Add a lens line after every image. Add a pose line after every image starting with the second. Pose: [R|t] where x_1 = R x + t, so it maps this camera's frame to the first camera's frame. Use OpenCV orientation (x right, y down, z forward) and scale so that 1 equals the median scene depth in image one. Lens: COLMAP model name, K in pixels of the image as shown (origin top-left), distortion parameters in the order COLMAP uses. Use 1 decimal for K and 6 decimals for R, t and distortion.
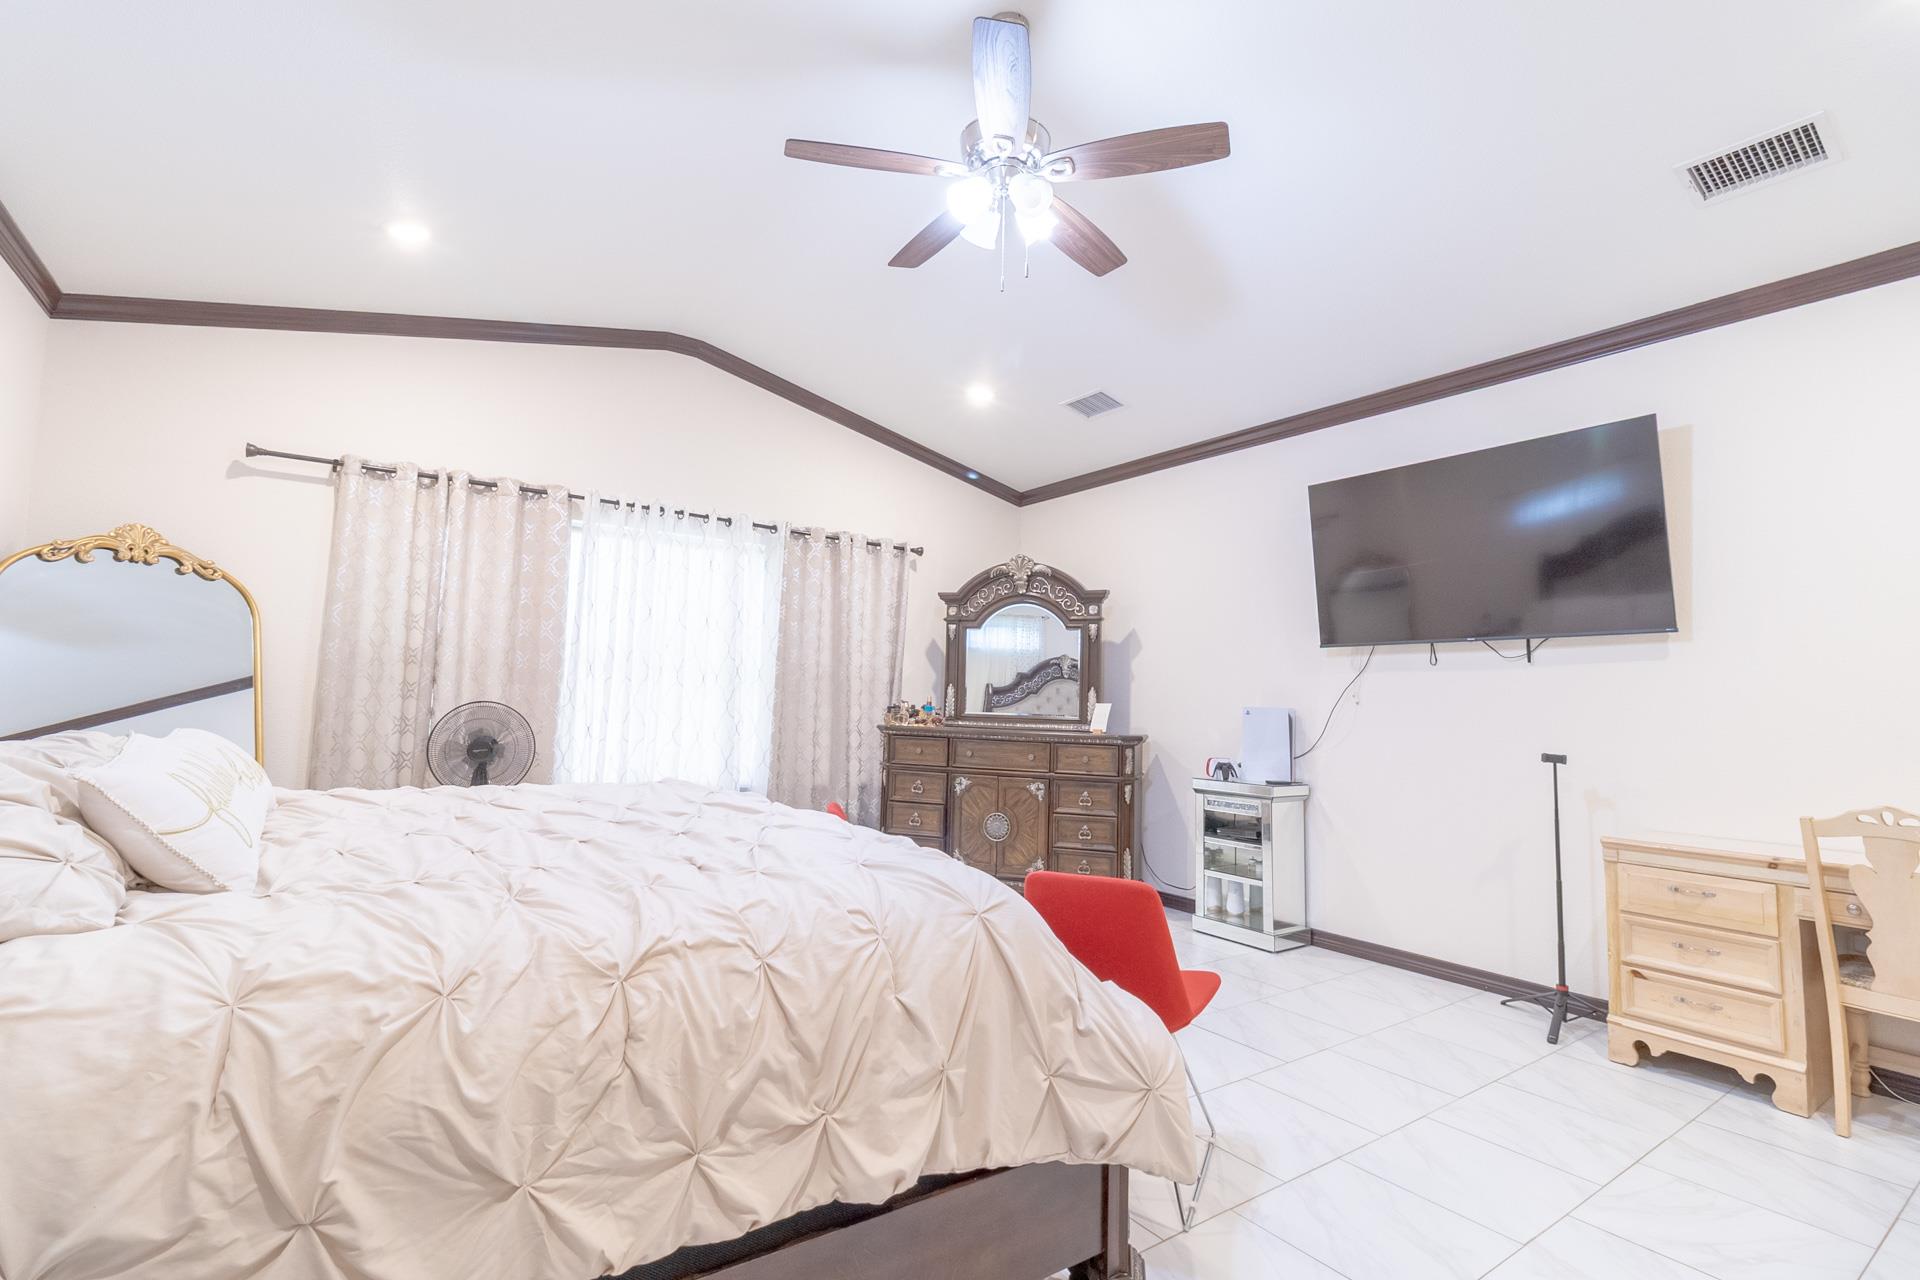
lens RADIAL K [[887.1, 0, 962.4], [0, 887.1, 633.4], [0, 0, 1]] dist [0.004616, -0.000741]
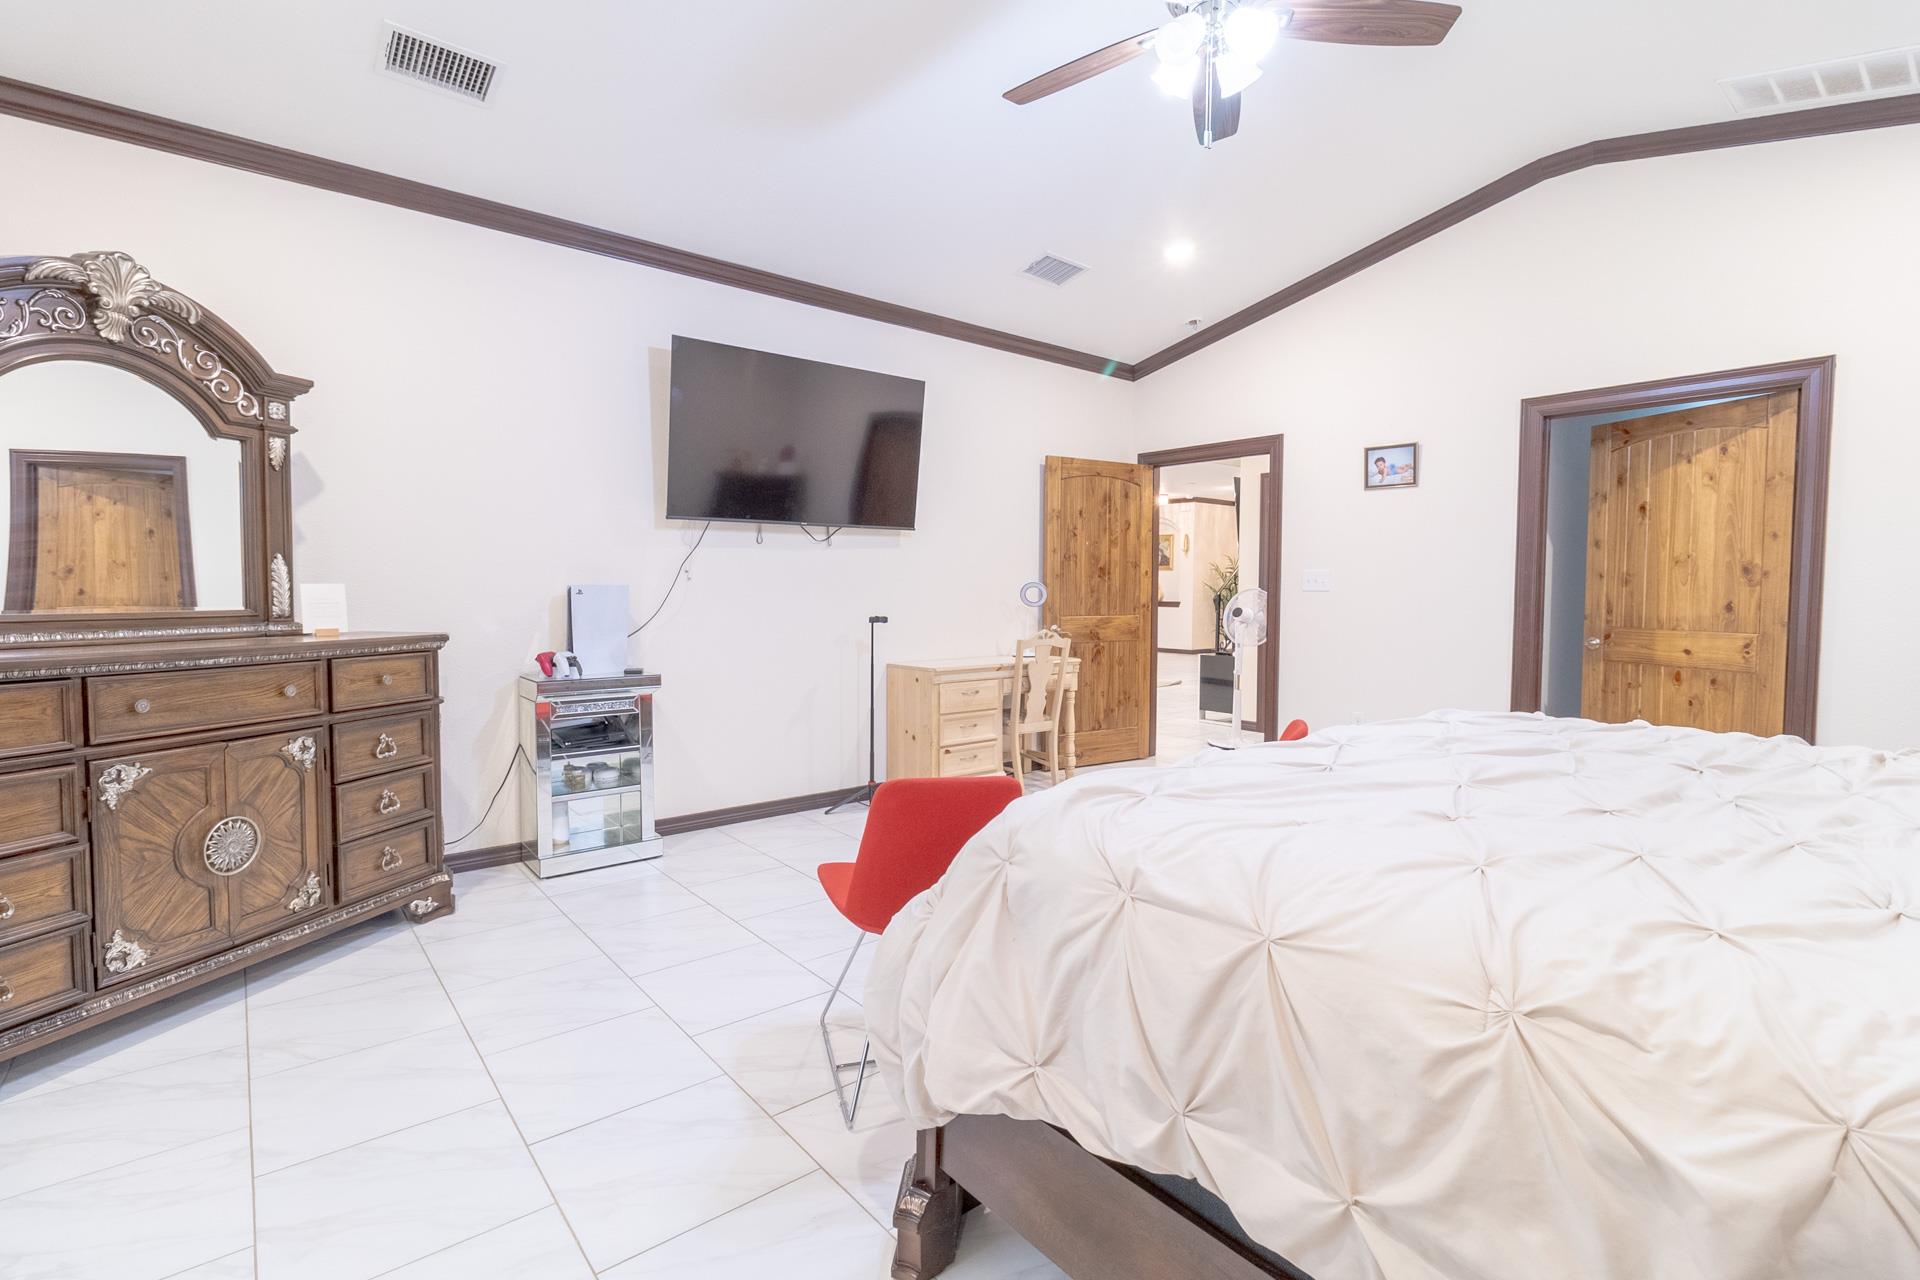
lens RADIAL K [[887.1, 0, 960.2], [0, 887.1, 635.0], [0, 0, 1]] dist [0.004616, -0.000741]
pose [[-0.073486, -0.080471, 0.994044, -0.462195], [-0.086038, 0.993535, 0.074069, 0.035731], [-0.993578, -0.080082, -0.079934, 0.660083]]
